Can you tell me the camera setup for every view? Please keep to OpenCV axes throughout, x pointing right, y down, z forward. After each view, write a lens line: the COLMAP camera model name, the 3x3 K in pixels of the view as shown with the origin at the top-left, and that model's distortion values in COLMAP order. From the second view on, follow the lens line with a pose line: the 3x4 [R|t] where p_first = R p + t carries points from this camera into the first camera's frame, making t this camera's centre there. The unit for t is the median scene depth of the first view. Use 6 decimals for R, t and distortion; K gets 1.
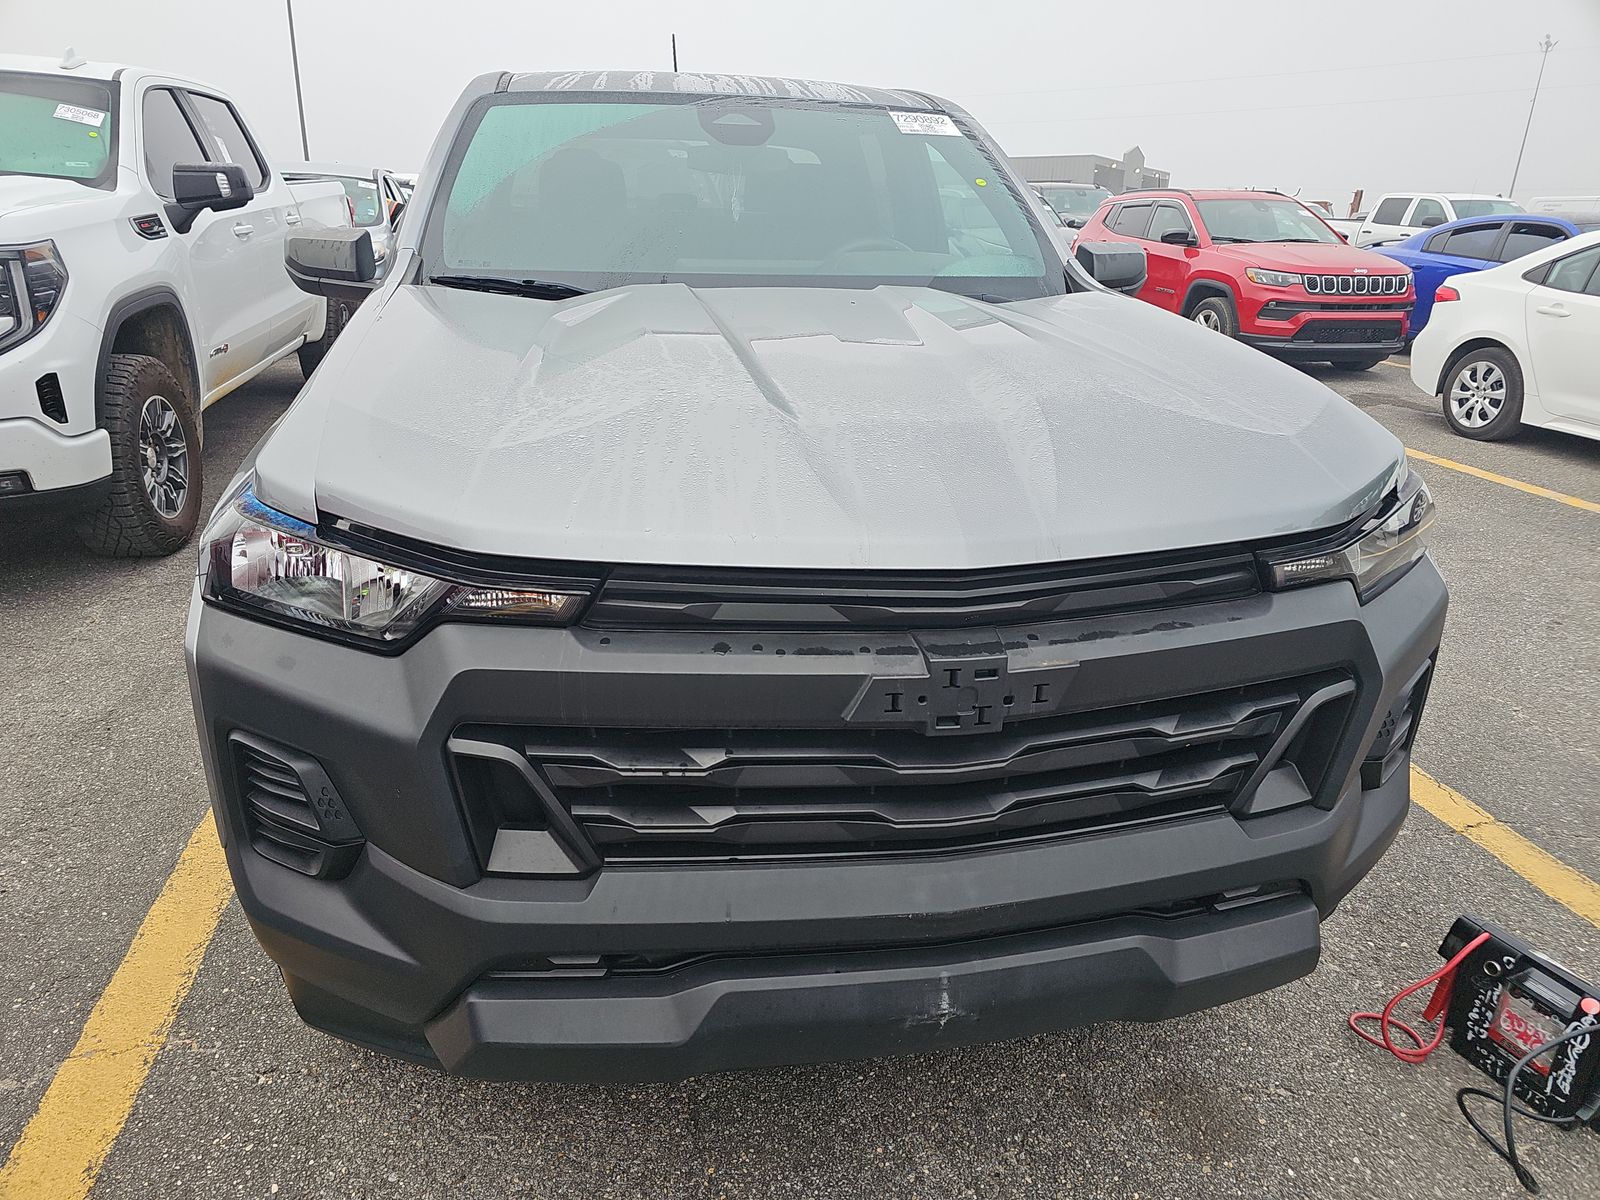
lens RADIAL K [[1059.7, 0, 806.0], [0, 1059.7, 604.7], [0, 0, 1]] dist [0.037924, -0.027899]
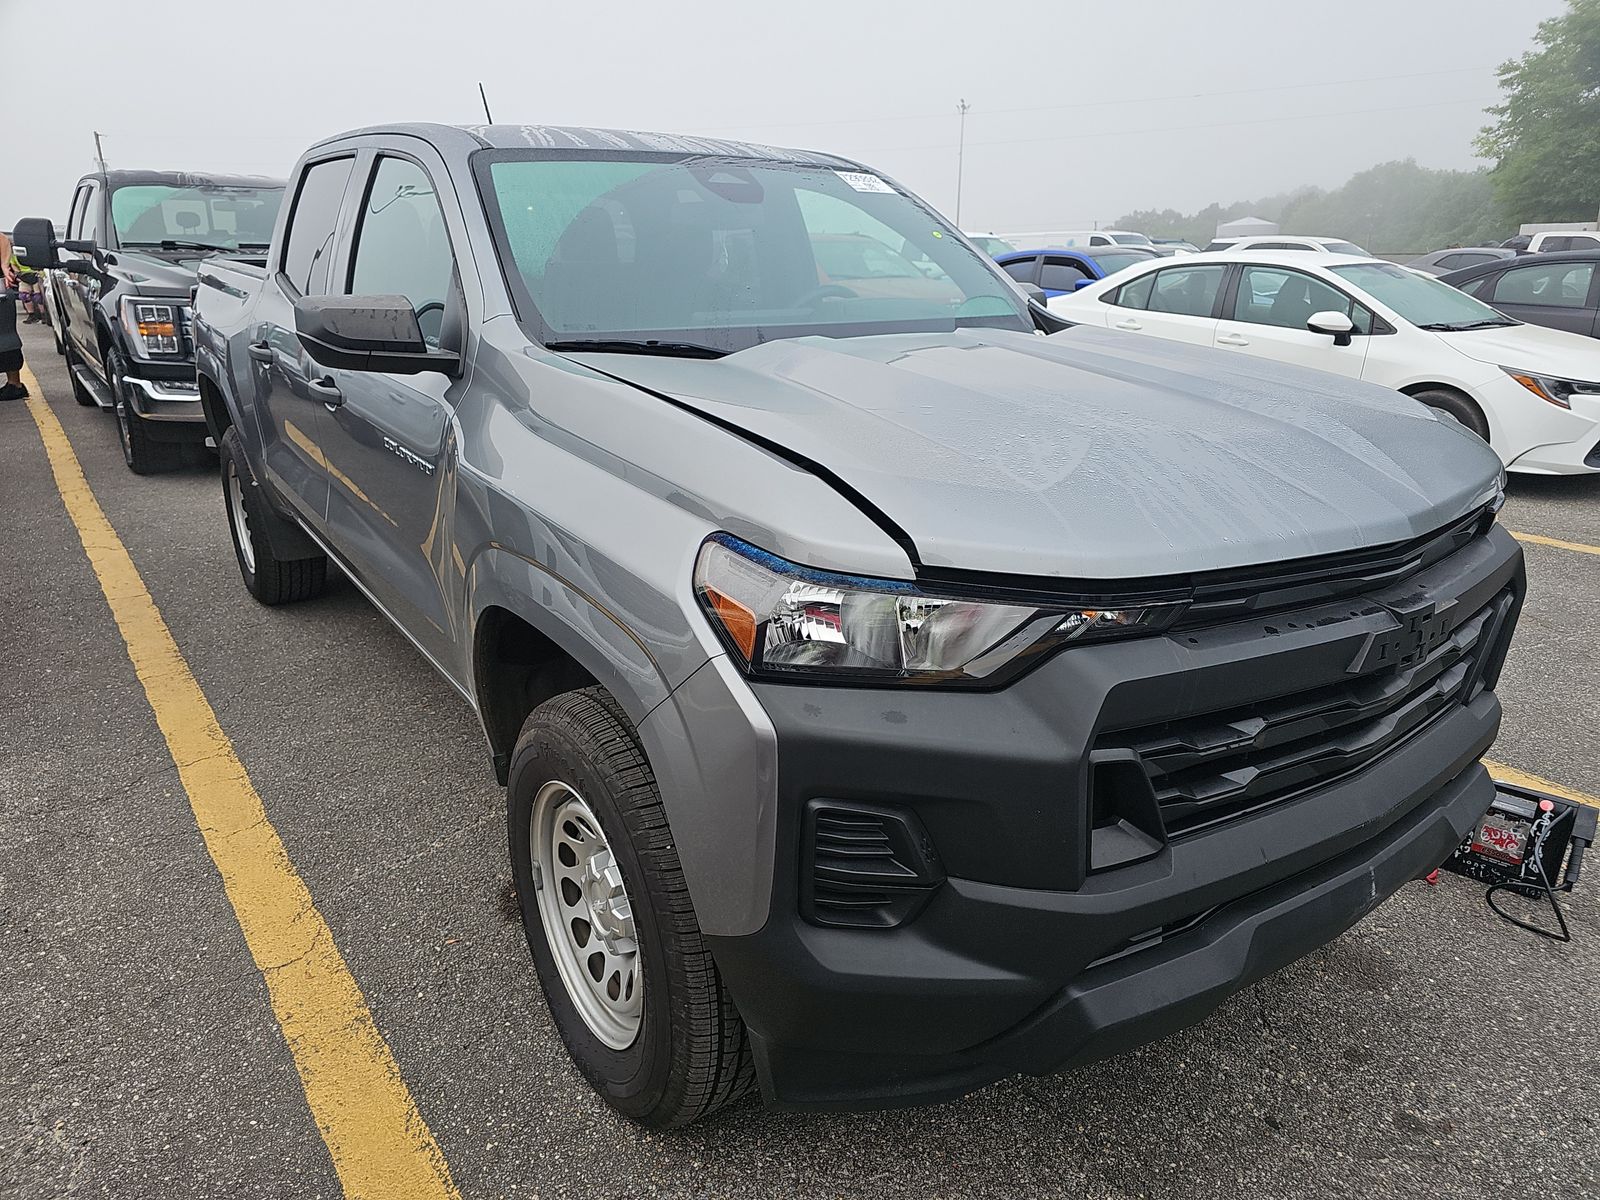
lens RADIAL K [[1059.7, 0, 796.3], [0, 1059.7, 601.0], [0, 0, 1]] dist [0.037924, -0.027899]
pose [[0.907577, -0.148471, 0.392761, -0.669997], [0.162032, 0.986785, -0.001394, -0.050177], [-0.387363, 0.064905, 0.919640, 0.062033]]
